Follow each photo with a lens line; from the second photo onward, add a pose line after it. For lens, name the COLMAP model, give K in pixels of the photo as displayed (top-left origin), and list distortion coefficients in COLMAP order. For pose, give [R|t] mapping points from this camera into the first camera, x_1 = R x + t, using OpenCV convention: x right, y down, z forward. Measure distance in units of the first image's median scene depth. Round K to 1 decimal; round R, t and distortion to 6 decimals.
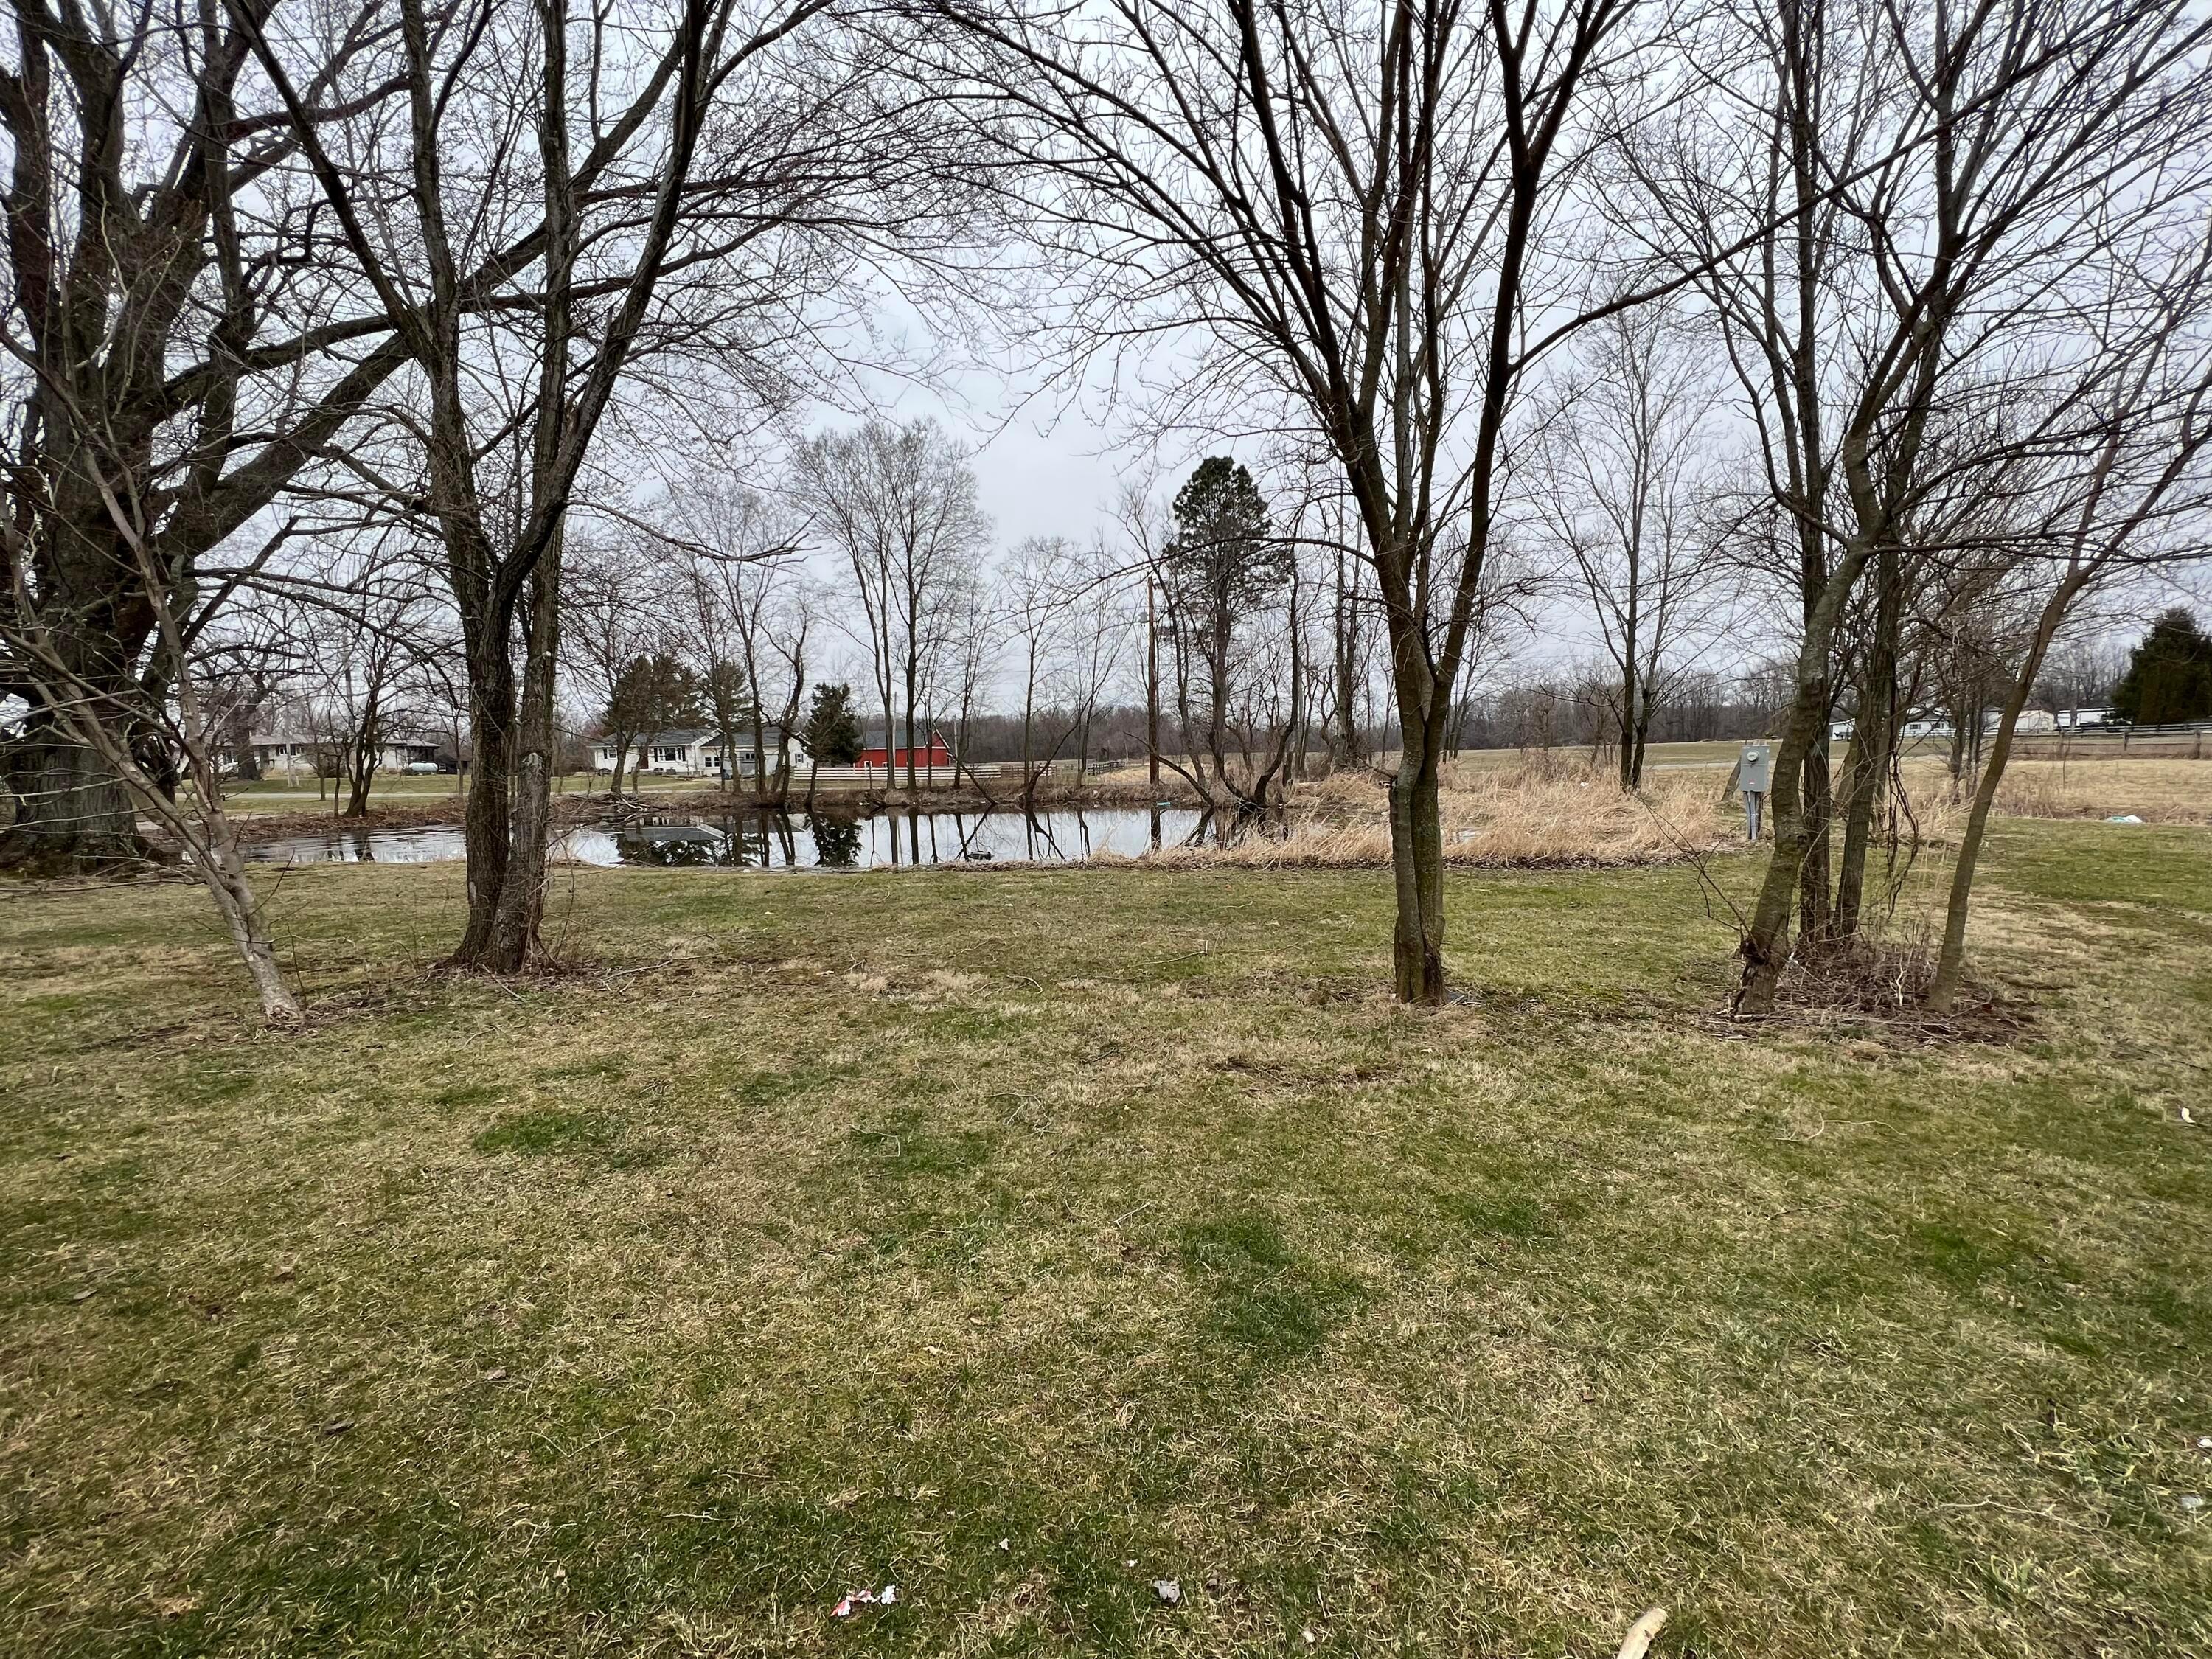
lens RADIAL K [[887.6, 0, 1103.5], [0, 887.6, 826.0], [0, 0, 1]] dist [-0.000704, 0.000607]
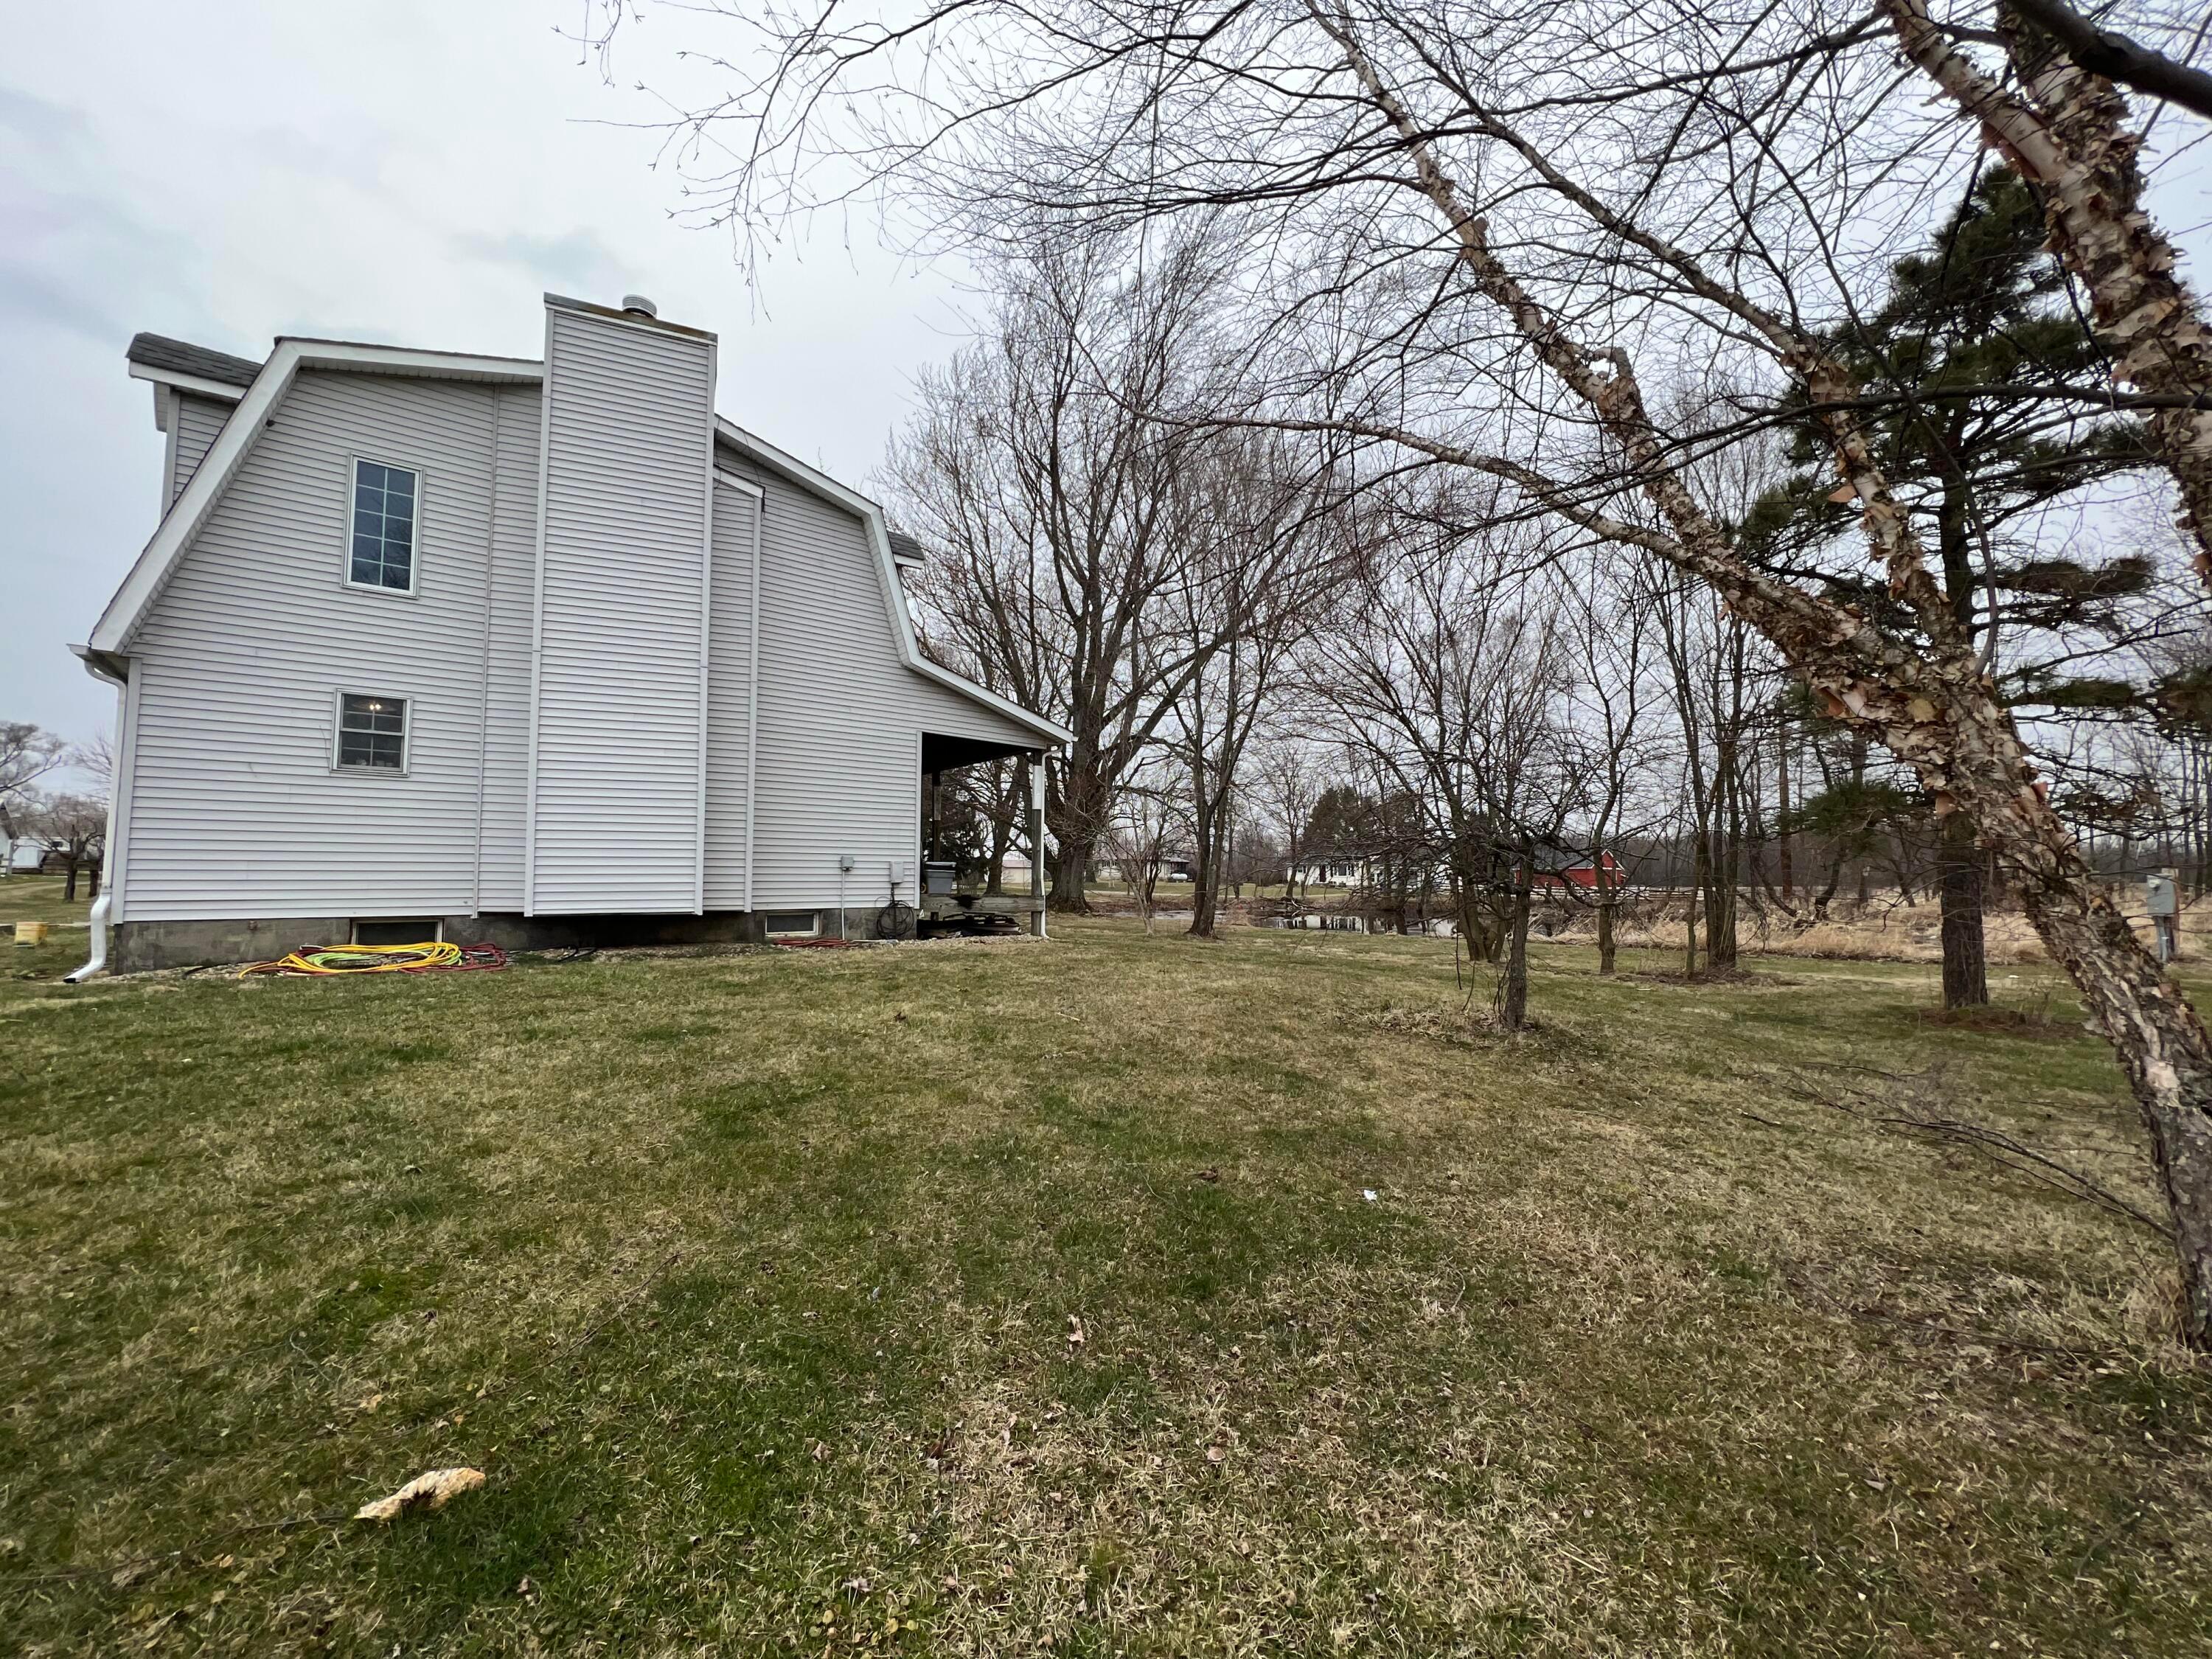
lens RADIAL K [[887.8, 0, 1100.9], [0, 887.8, 826.4], [0, 0, 1]] dist [-0.001516, 0.000450]
pose [[0.738551, -0.017787, -0.673963, 0.681668], [-0.071814, 0.991889, -0.104874, 0.082671], [0.670362, 0.125855, 0.731283, -0.914109]]
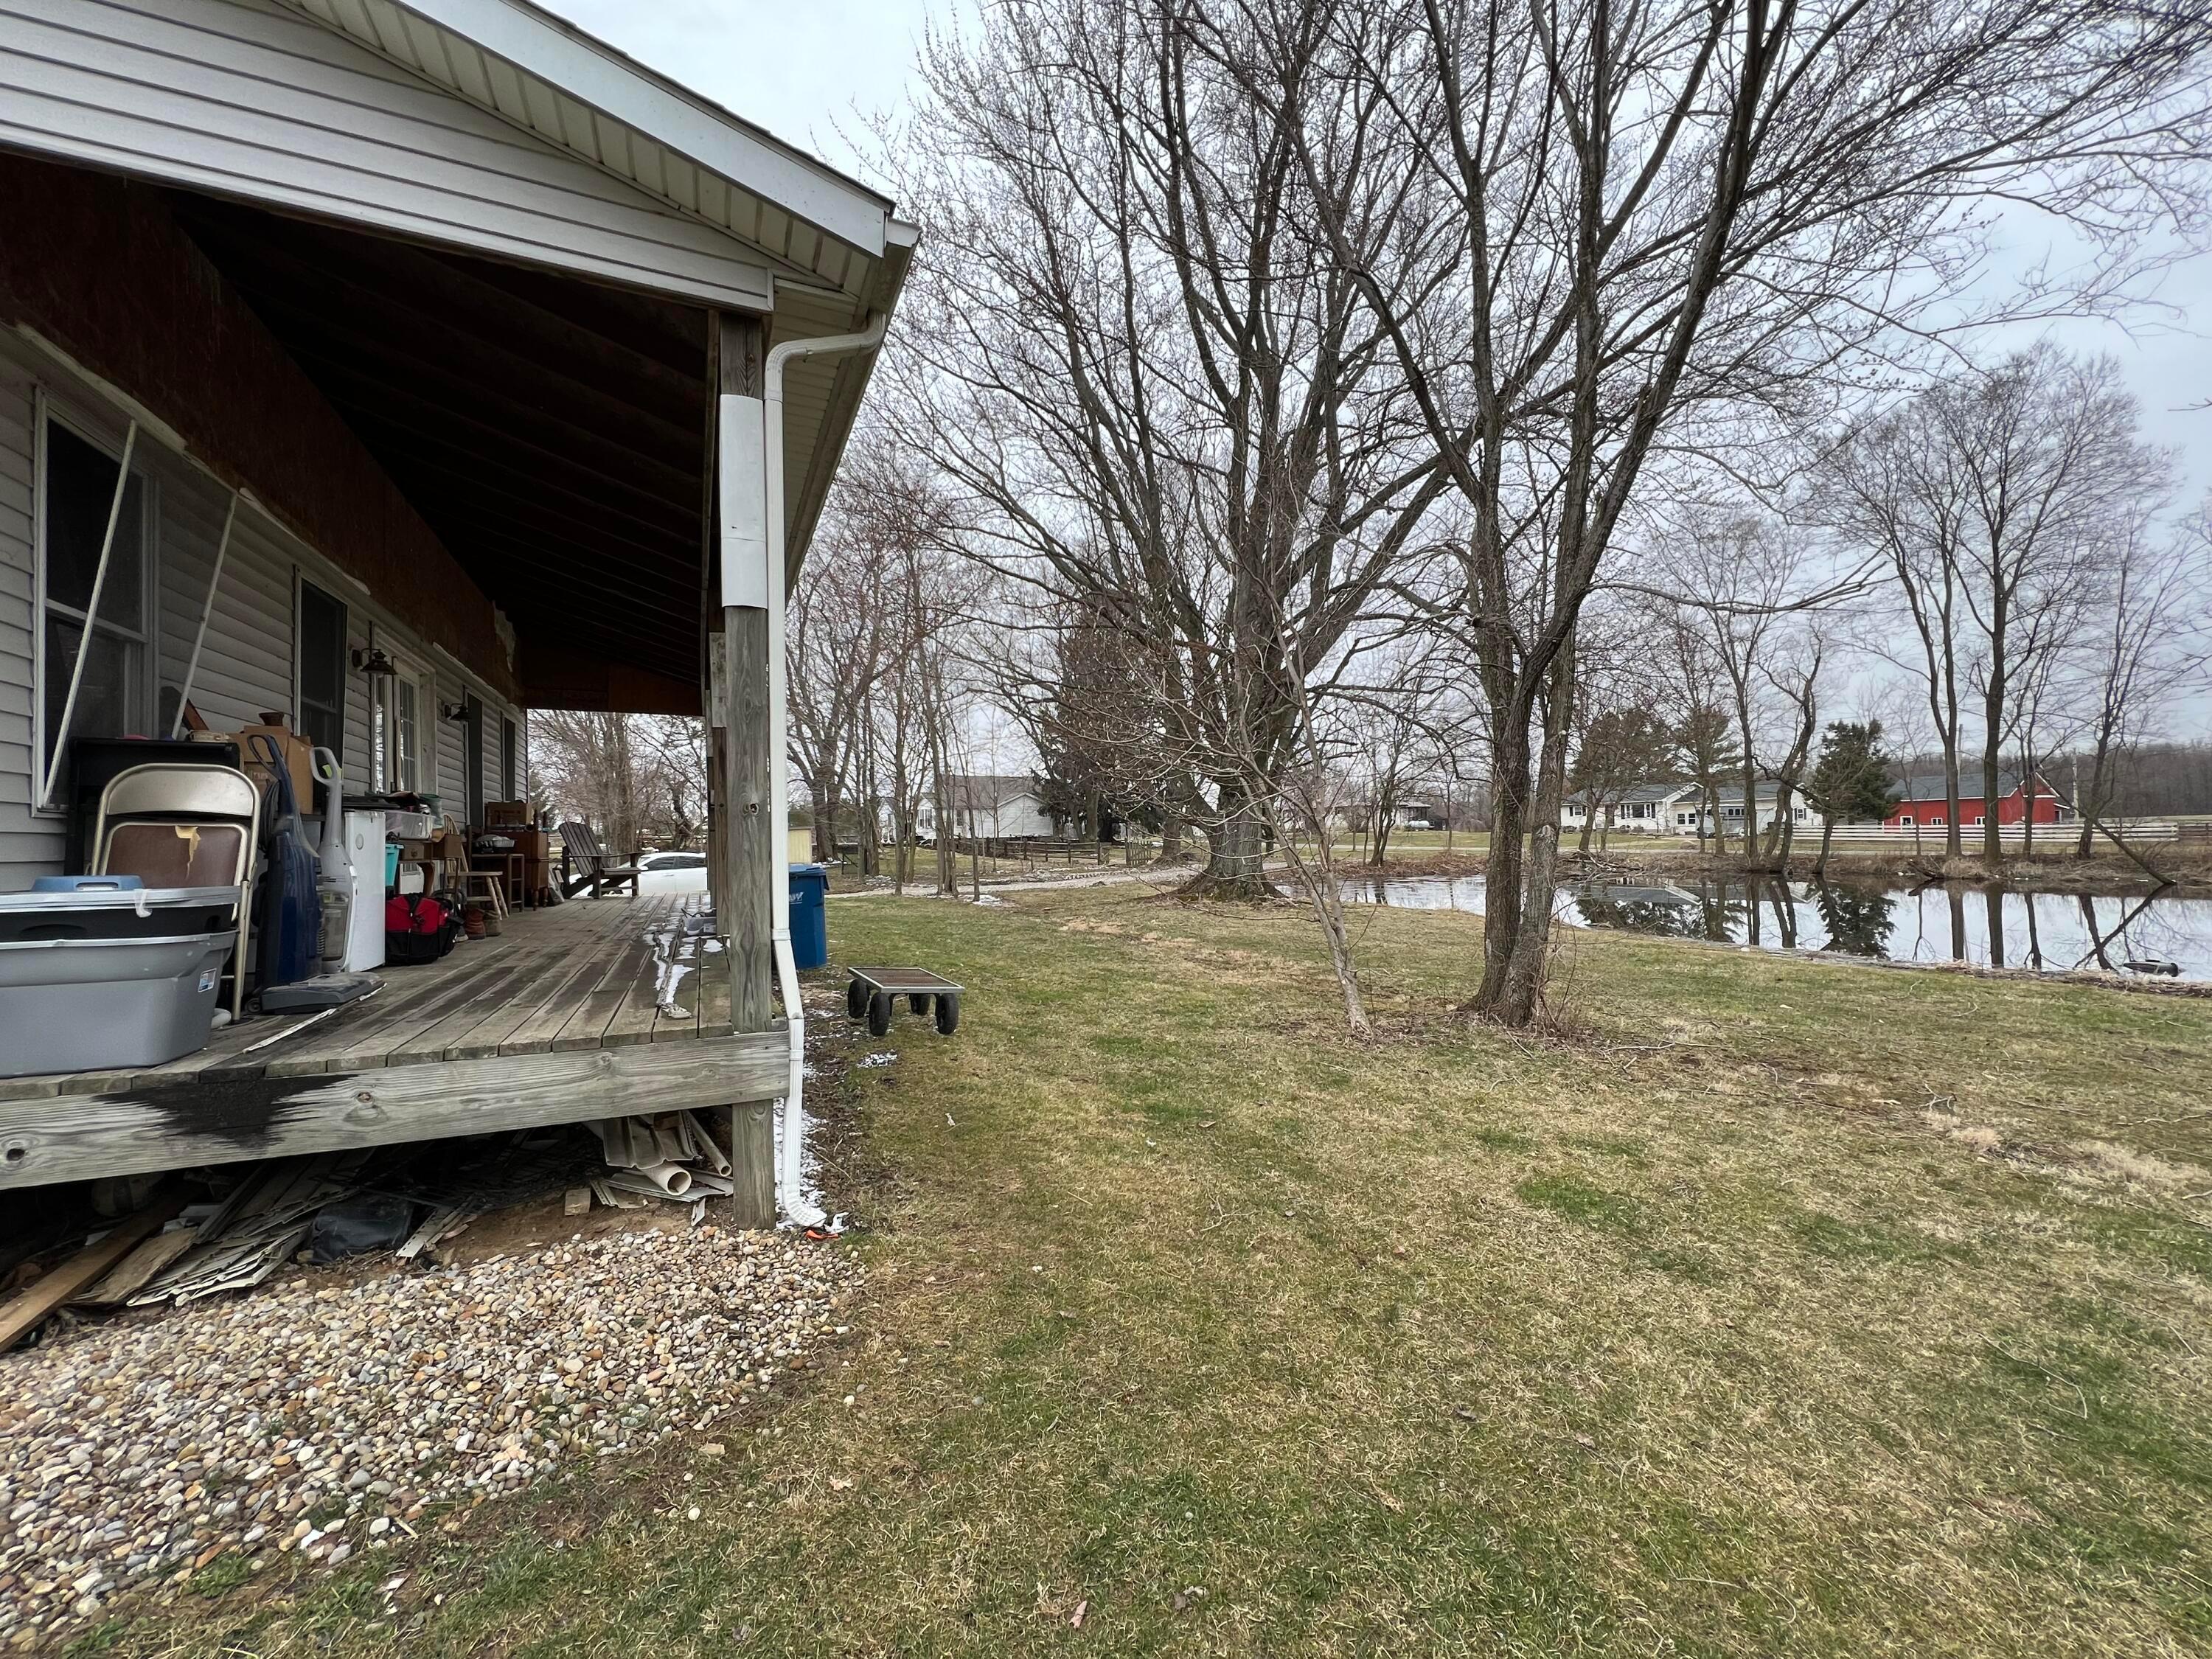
lens RADIAL K [[887.8, 0, 1100.9], [0, 887.8, 826.4], [0, 0, 1]] dist [-0.001516, 0.000450]
pose [[0.544814, 0.003033, -0.838551, -0.020151], [-0.055593, 0.997924, -0.032510, -0.009108], [0.836712, 0.064329, 0.543852, -0.020171]]
